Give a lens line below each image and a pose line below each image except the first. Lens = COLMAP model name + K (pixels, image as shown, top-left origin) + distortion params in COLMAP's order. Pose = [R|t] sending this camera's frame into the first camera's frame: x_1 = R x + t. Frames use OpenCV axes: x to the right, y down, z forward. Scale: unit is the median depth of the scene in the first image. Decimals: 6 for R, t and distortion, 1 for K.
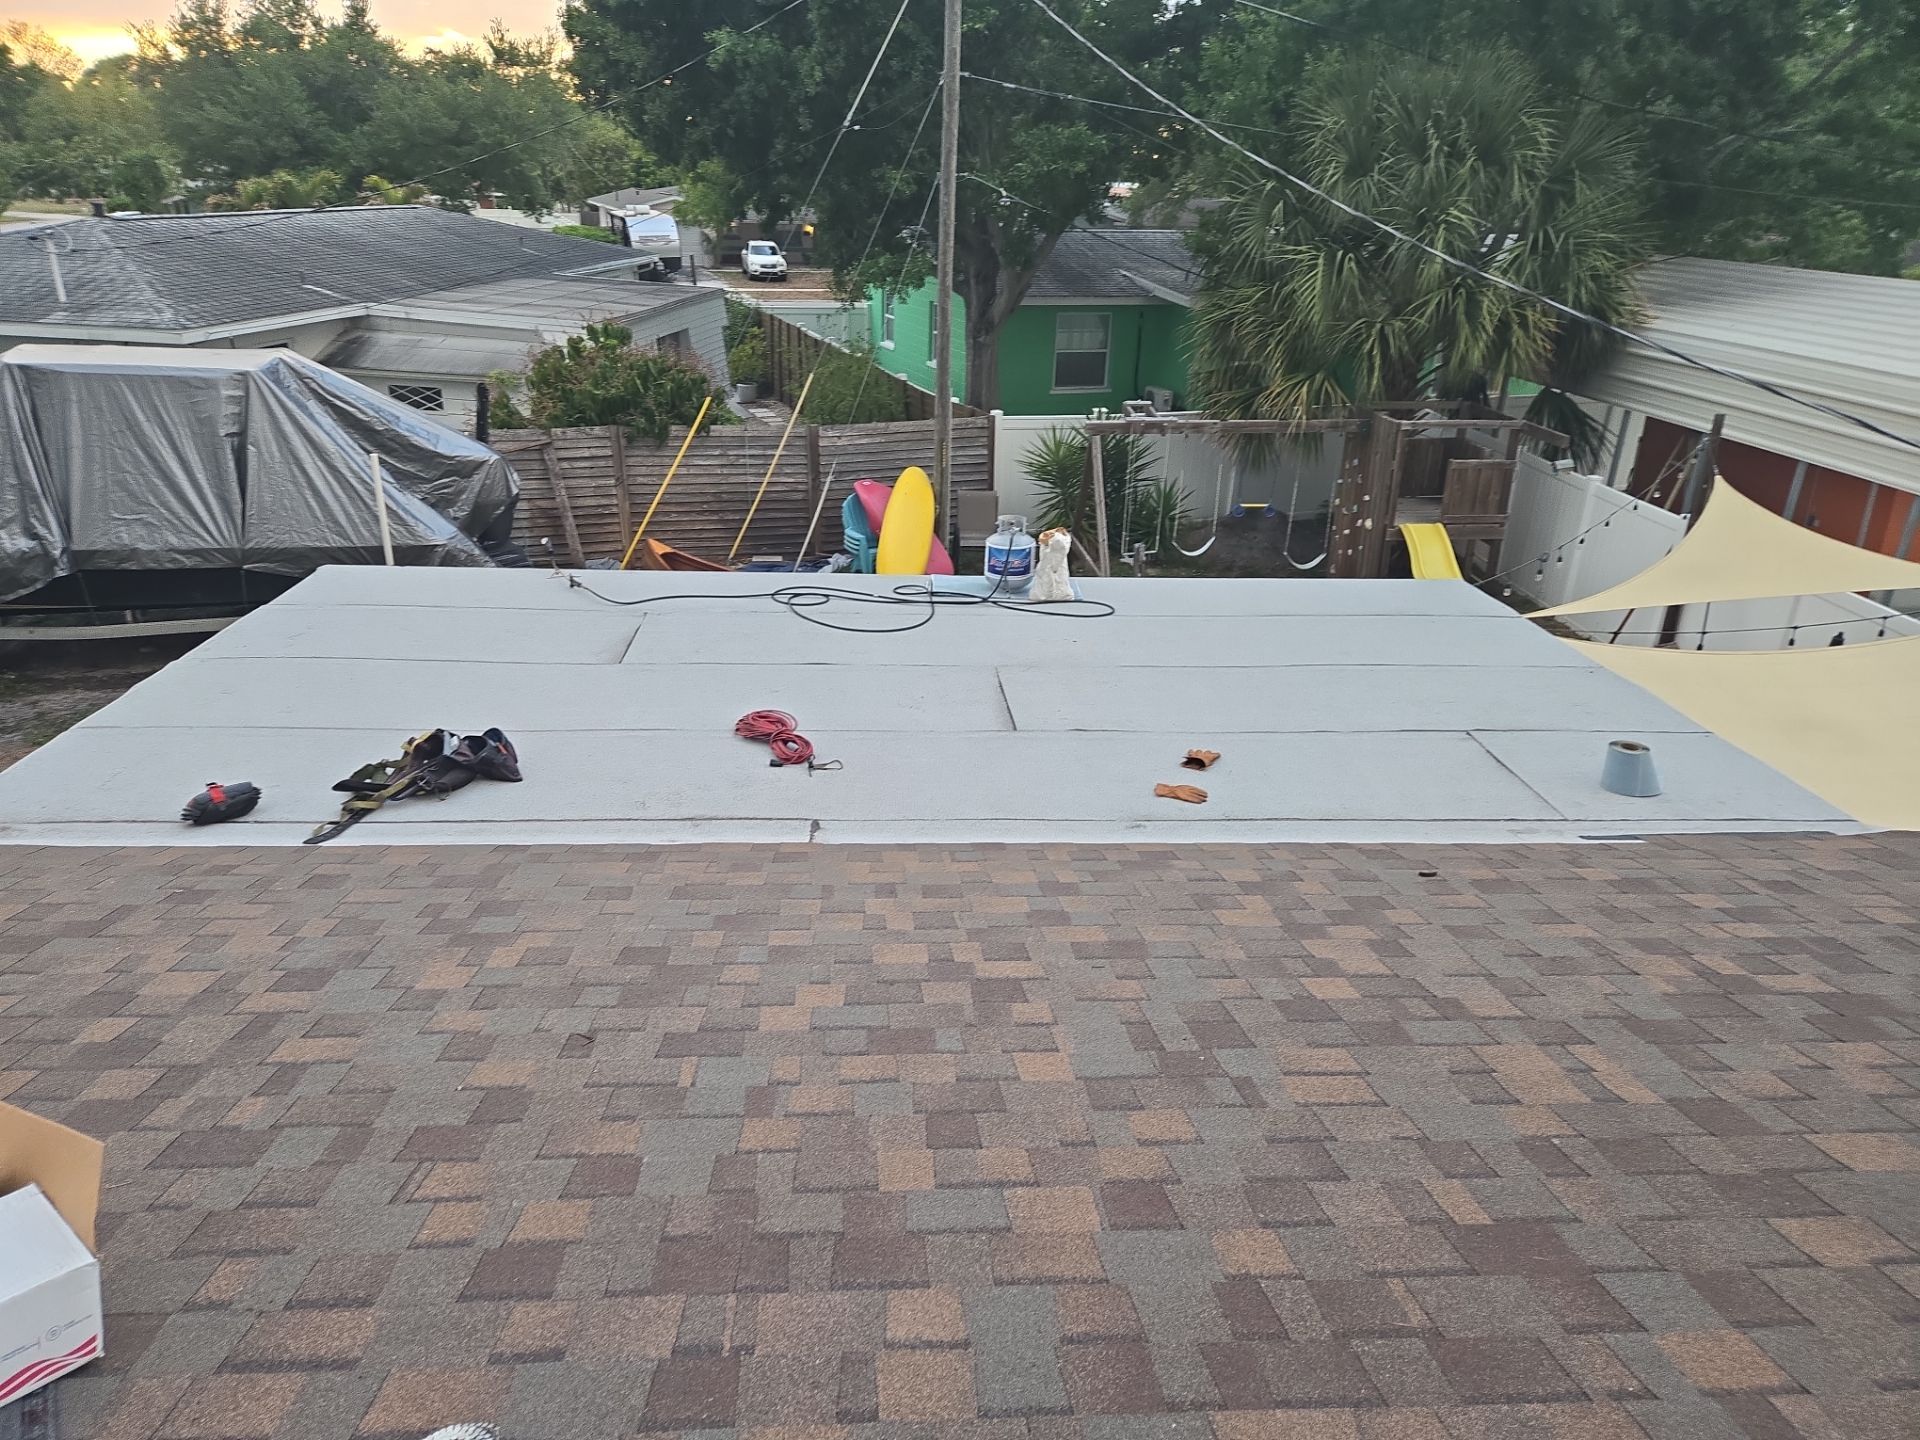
lens RADIAL K [[1249.3, 0, 886.2], [0, 1249.3, 723.9], [0, 0, 1]] dist [0.060368, -0.056340]
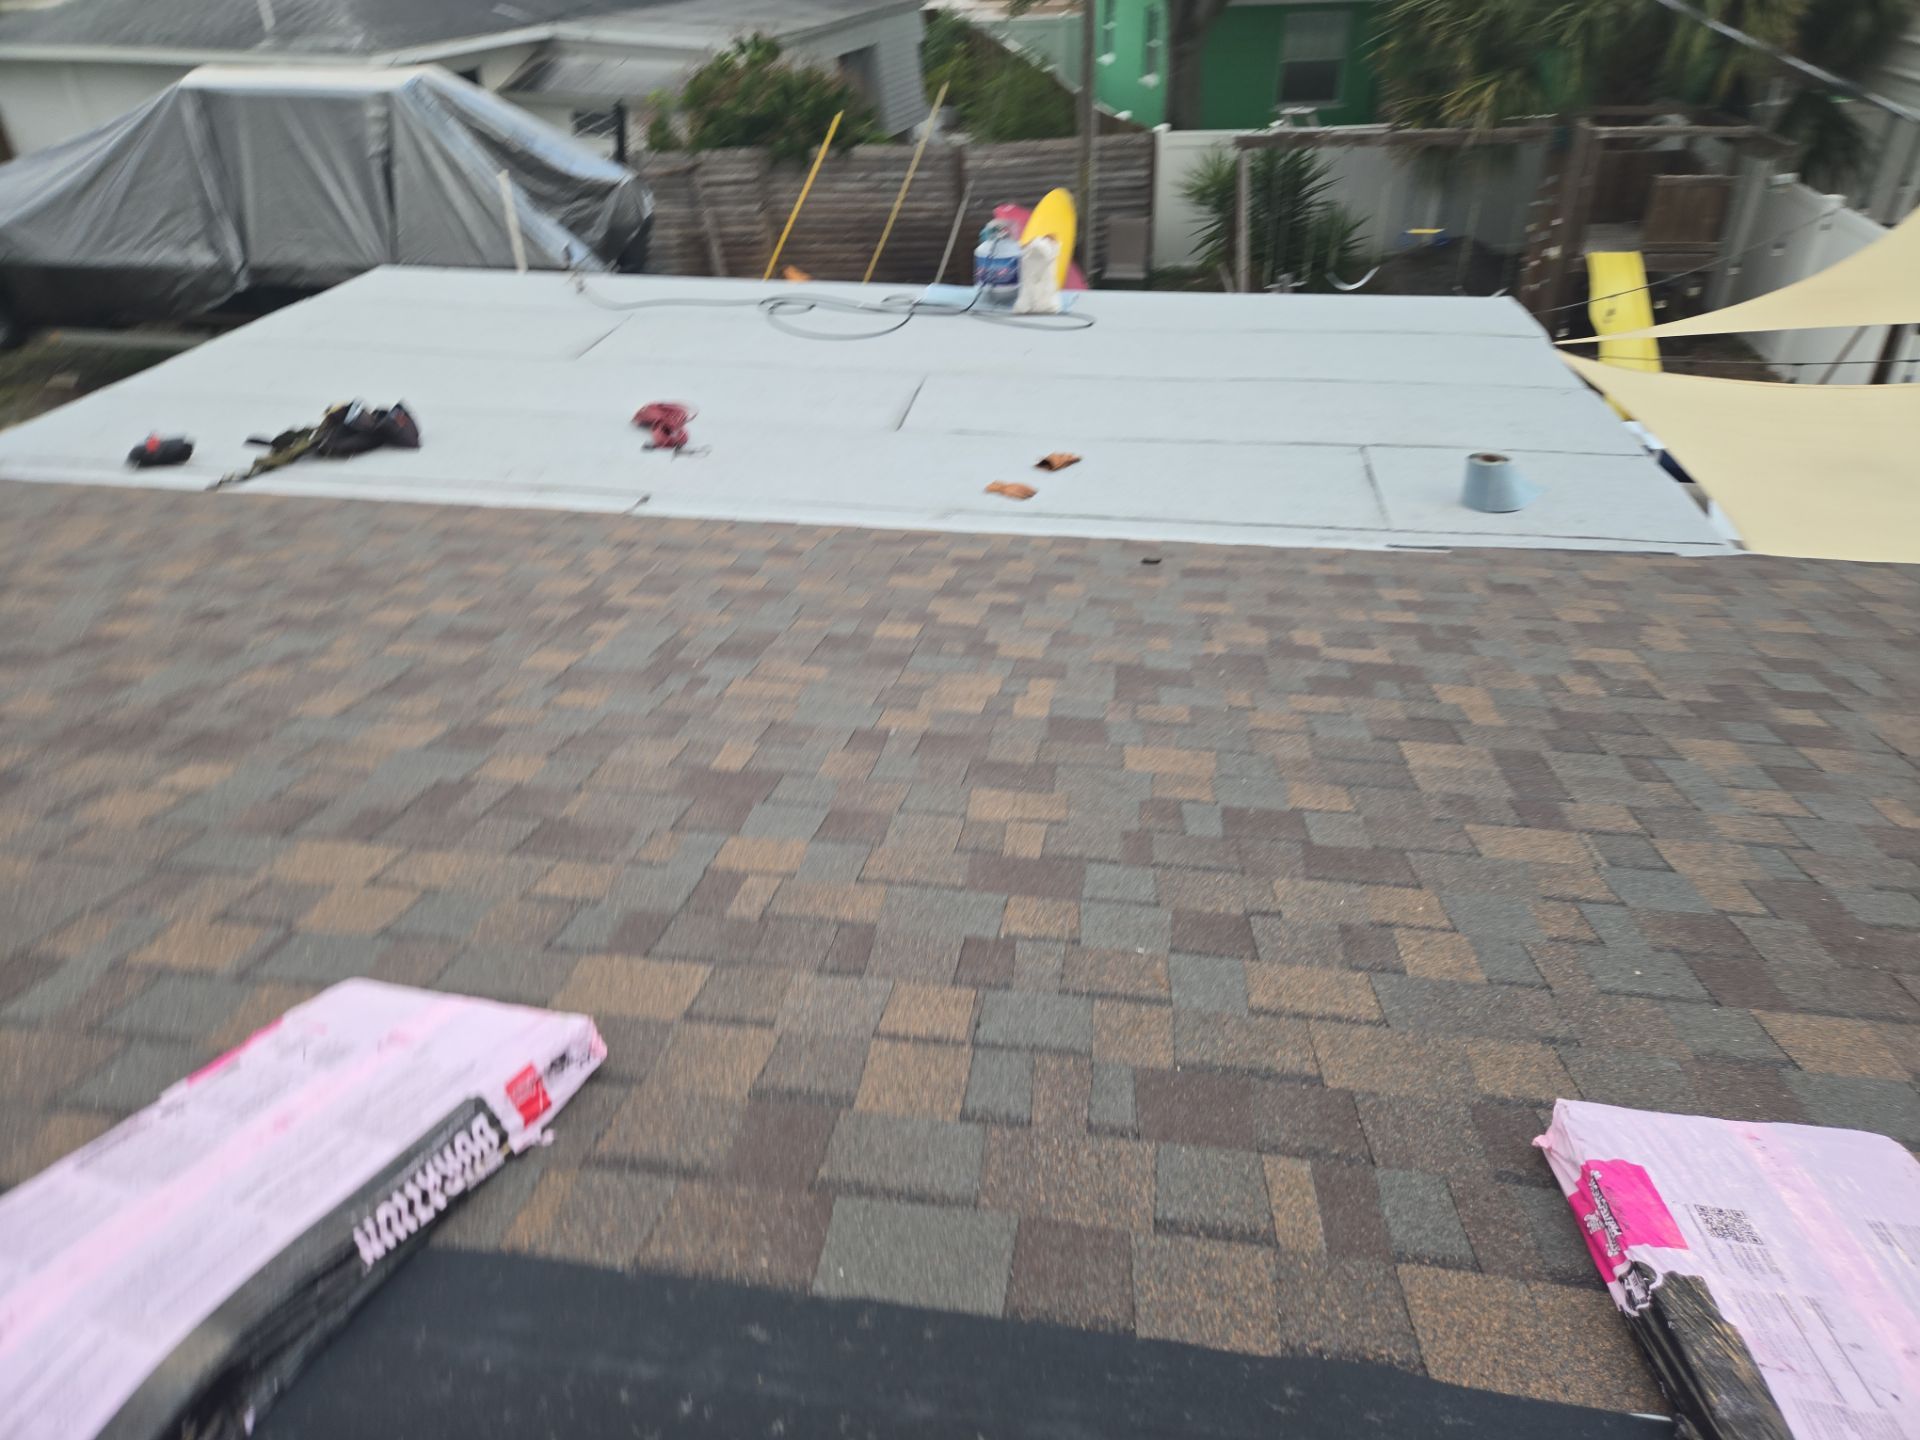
lens RADIAL K [[1272.5, 0, 960.0], [0, 1272.5, 720.0], [0, 0, 1]] dist [0.056638, -0.051809]
pose [[0.974778, 0.080330, -0.208221, 0.192248], [-0.045126, 0.984649, 0.168614, 0.030088], [0.218569, -0.154965, 0.963438, -0.011725]]
